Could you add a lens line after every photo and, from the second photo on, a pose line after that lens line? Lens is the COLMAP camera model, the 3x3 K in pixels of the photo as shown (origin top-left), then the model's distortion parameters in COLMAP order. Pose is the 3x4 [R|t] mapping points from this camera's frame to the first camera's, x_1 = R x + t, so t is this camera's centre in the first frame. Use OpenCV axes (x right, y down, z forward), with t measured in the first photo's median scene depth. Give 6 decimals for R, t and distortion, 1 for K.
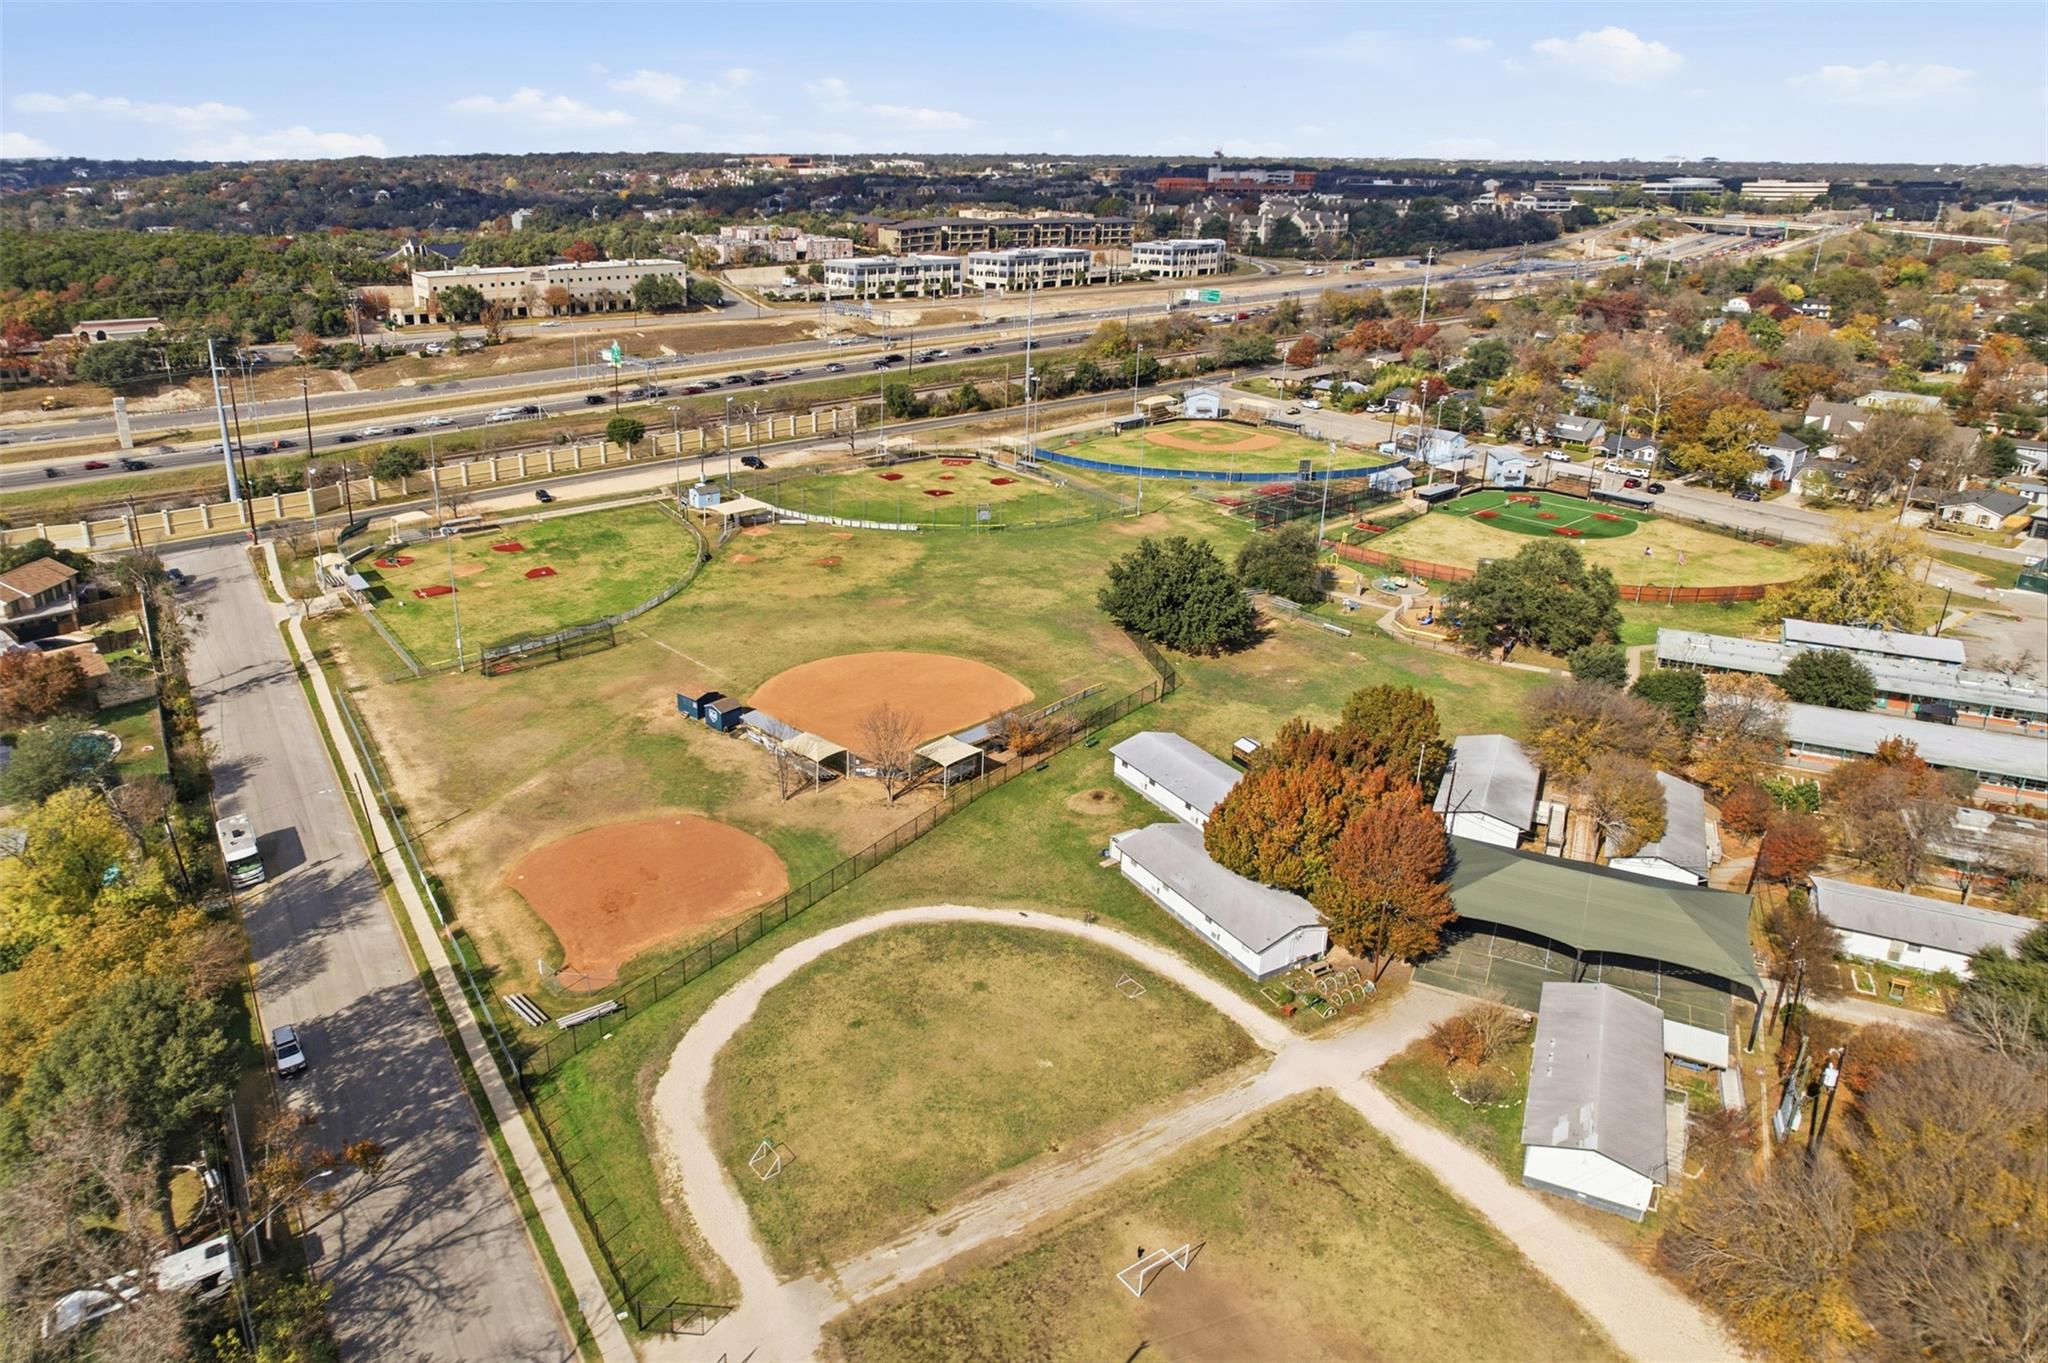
lens RADIAL K [[1297.1, 0, 1024.0], [0, 1297.1, 681.5], [0, 0, 1]] dist [-0.073304, 0.069302]
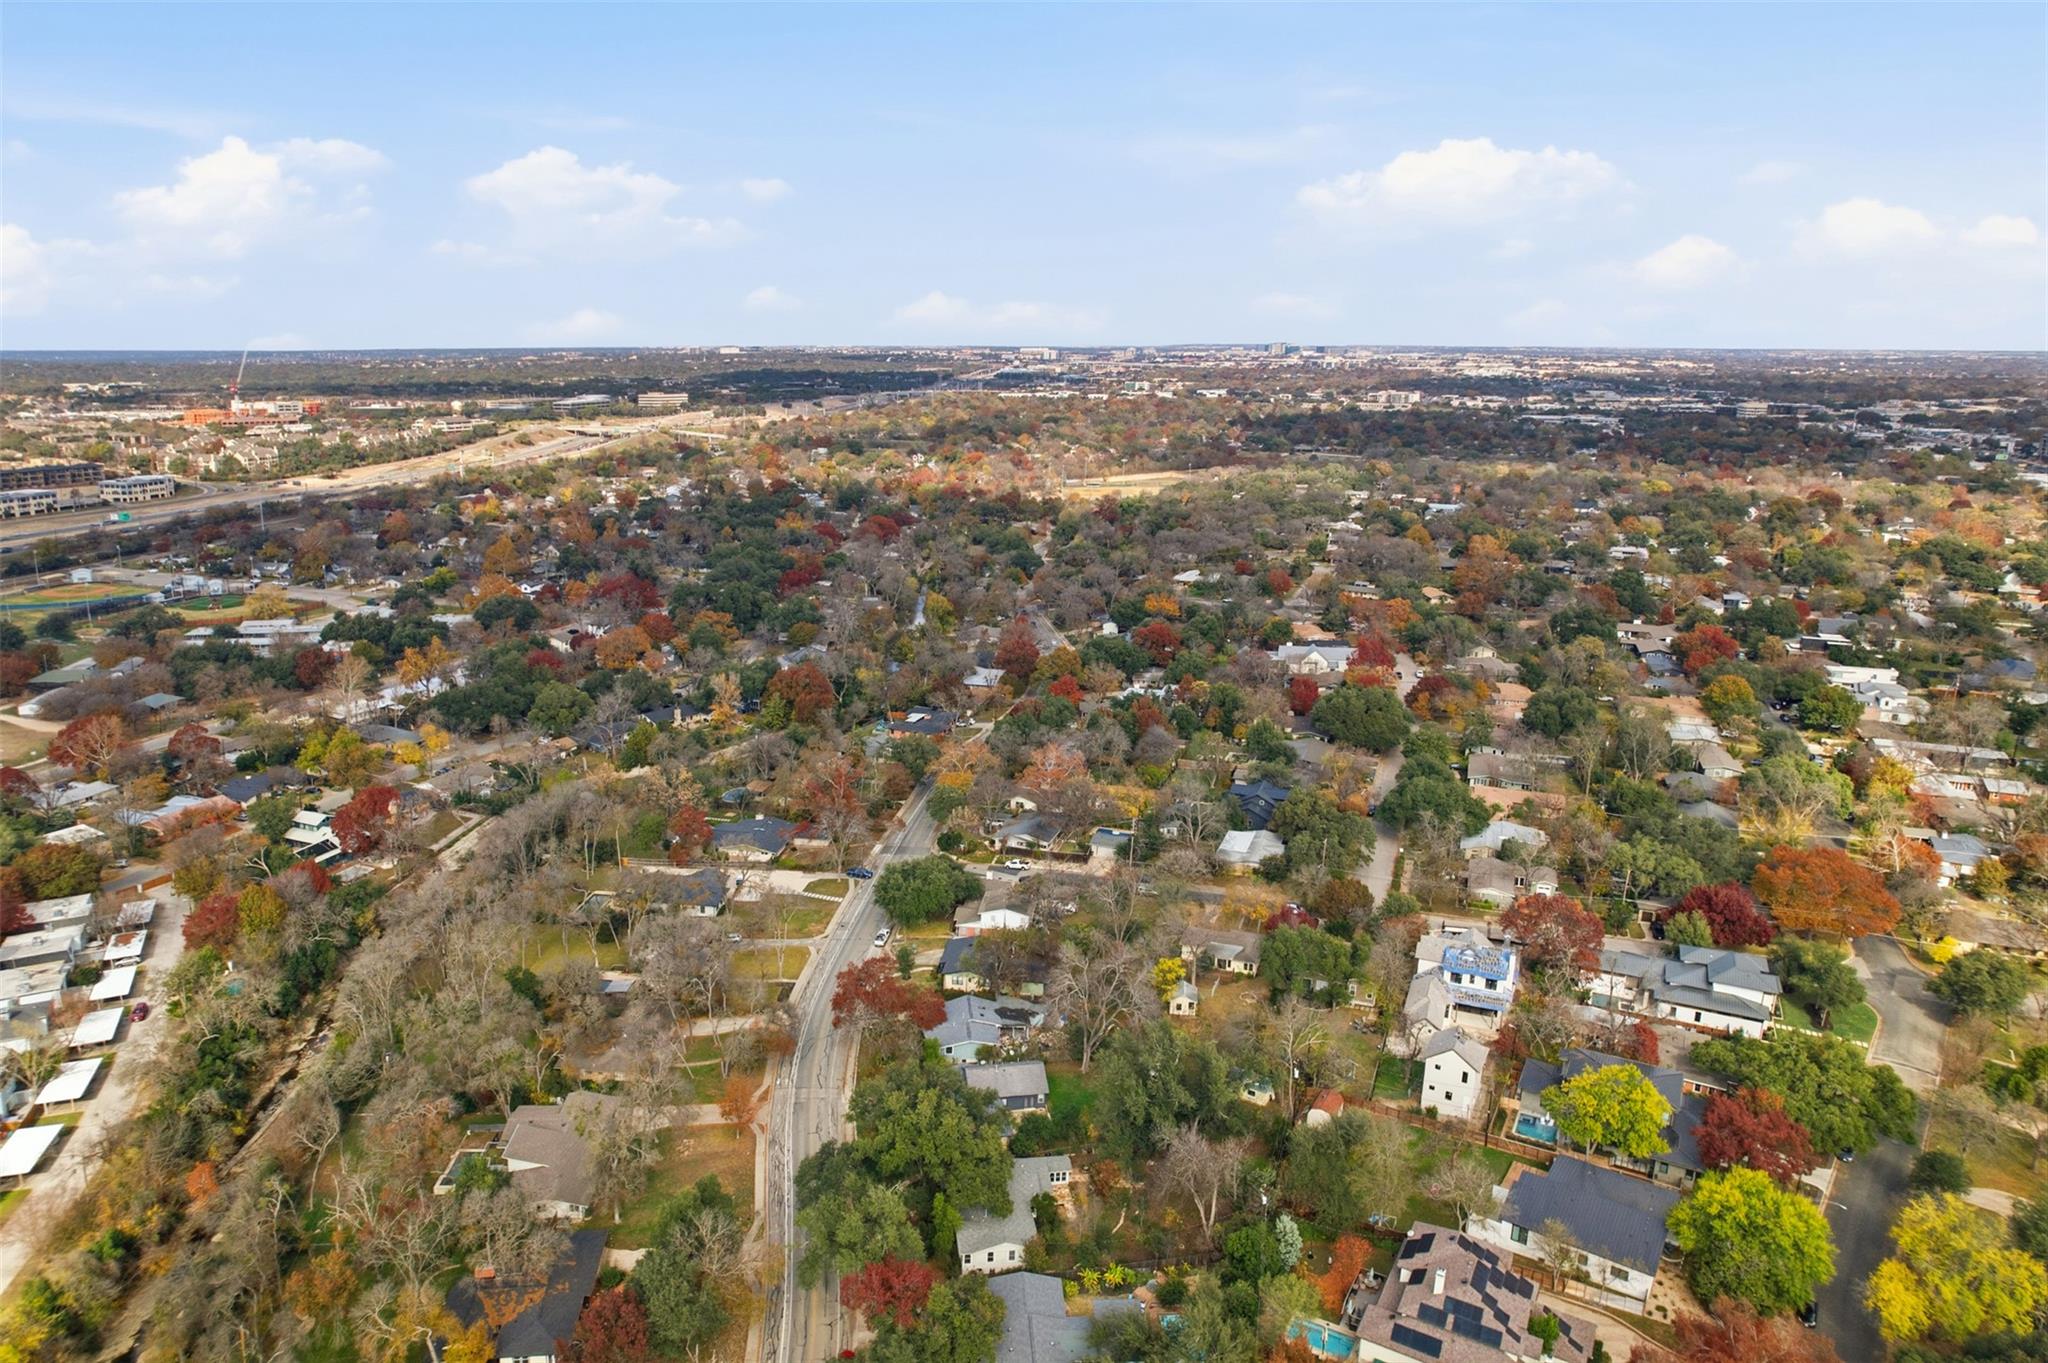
lens RADIAL K [[1270.5, 0, 1014.8], [0, 1270.5, 674.2], [0, 0, 1]] dist [-0.060864, 0.052942]
pose [[0.829269, -0.143438, 0.540129, 0.212930], [0.207505, 0.976436, -0.059281, 0.280309], [-0.518898, 0.161239, 0.839492, -1.089501]]
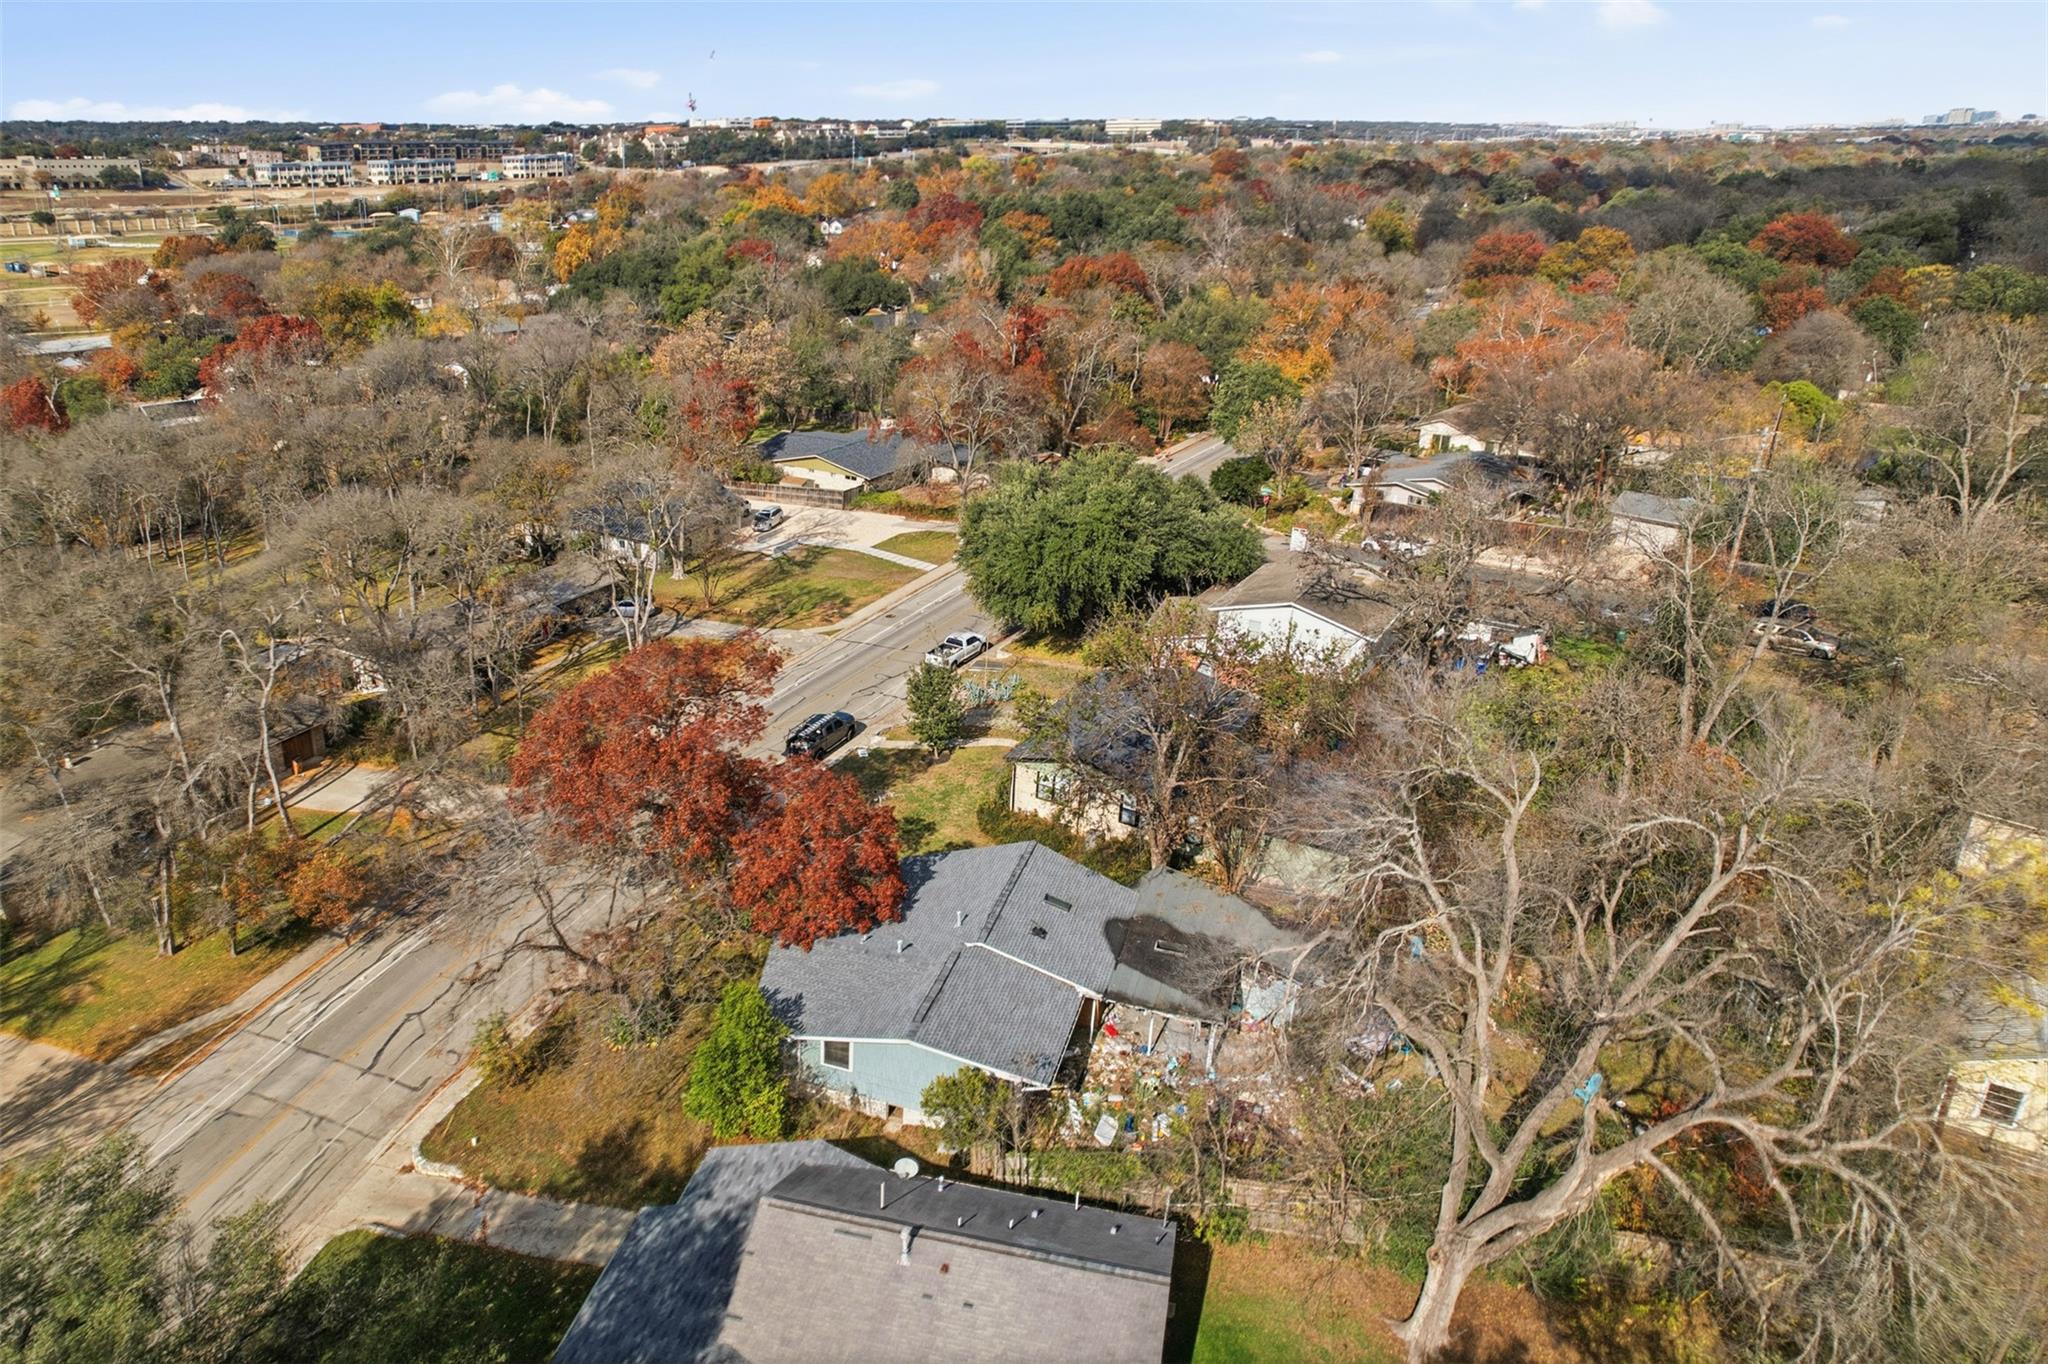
lens RADIAL K [[1294.8, 0, 978.6], [0, 1294.8, 644.8], [0, 0, 1]] dist [-0.073340, 0.071298]
pose [[0.983834, -0.076058, 0.162131, 0.461134], [0.077764, 0.996963, -0.004197, 0.362670], [-0.161320, 0.016737, 0.986760, -0.714858]]
